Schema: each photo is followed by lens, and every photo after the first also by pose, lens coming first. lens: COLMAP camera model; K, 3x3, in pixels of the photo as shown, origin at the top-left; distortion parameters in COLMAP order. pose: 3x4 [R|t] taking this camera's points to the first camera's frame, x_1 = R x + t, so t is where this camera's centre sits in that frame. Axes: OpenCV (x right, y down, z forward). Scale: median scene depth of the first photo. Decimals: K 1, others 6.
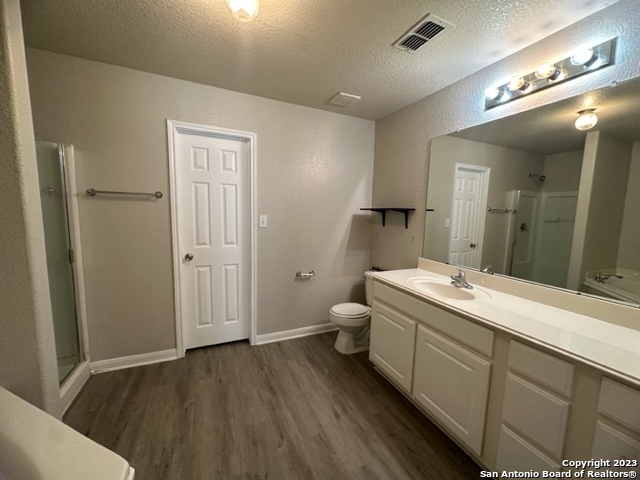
lens RADIAL K [[256.5, 0, 320.3], [0, 256.5, 238.4], [0, 0, 1]] dist [-0.005542, 0.000837]
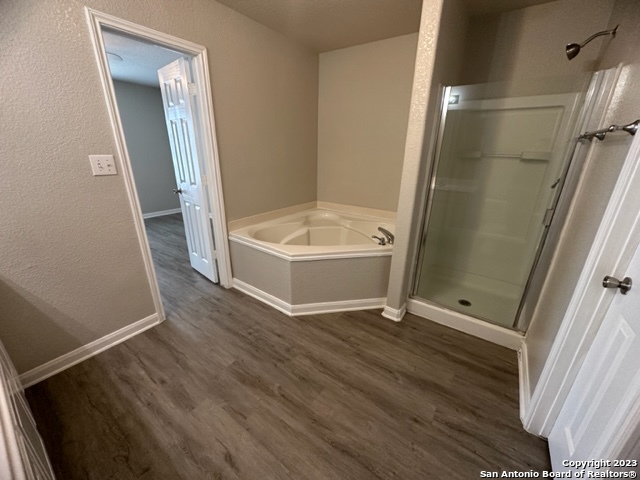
lens RADIAL K [[256.5, 0, 320.5], [0, 256.5, 239.9], [0, 0, 1]] dist [-0.005542, 0.000837]
pose [[-0.860152, 0.131360, -0.492831, 0.115273], [-0.091732, 0.910665, 0.402834, -0.149150], [0.501720, 0.391707, -0.771260, 1.428793]]
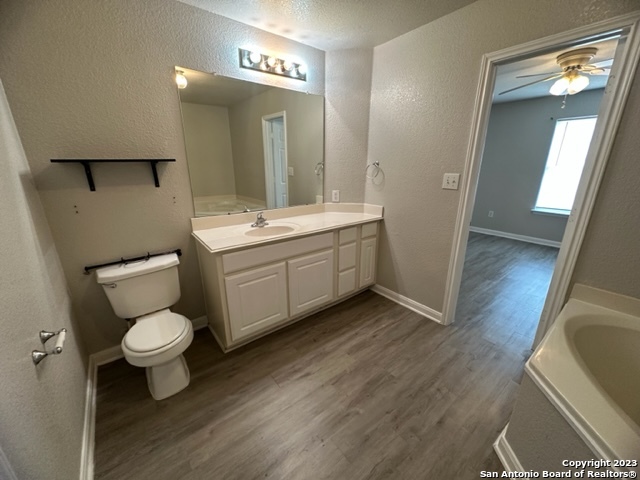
lens RADIAL K [[256.5, 0, 321.1], [0, 256.5, 239.6], [0, 0, 1]] dist [-0.005542, 0.000837]
pose [[-0.245919, -0.308336, 0.918941, -0.720863], [0.091673, 0.936407, 0.338729, -0.151584], [-0.964945, 0.167542, -0.202015, 1.060613]]
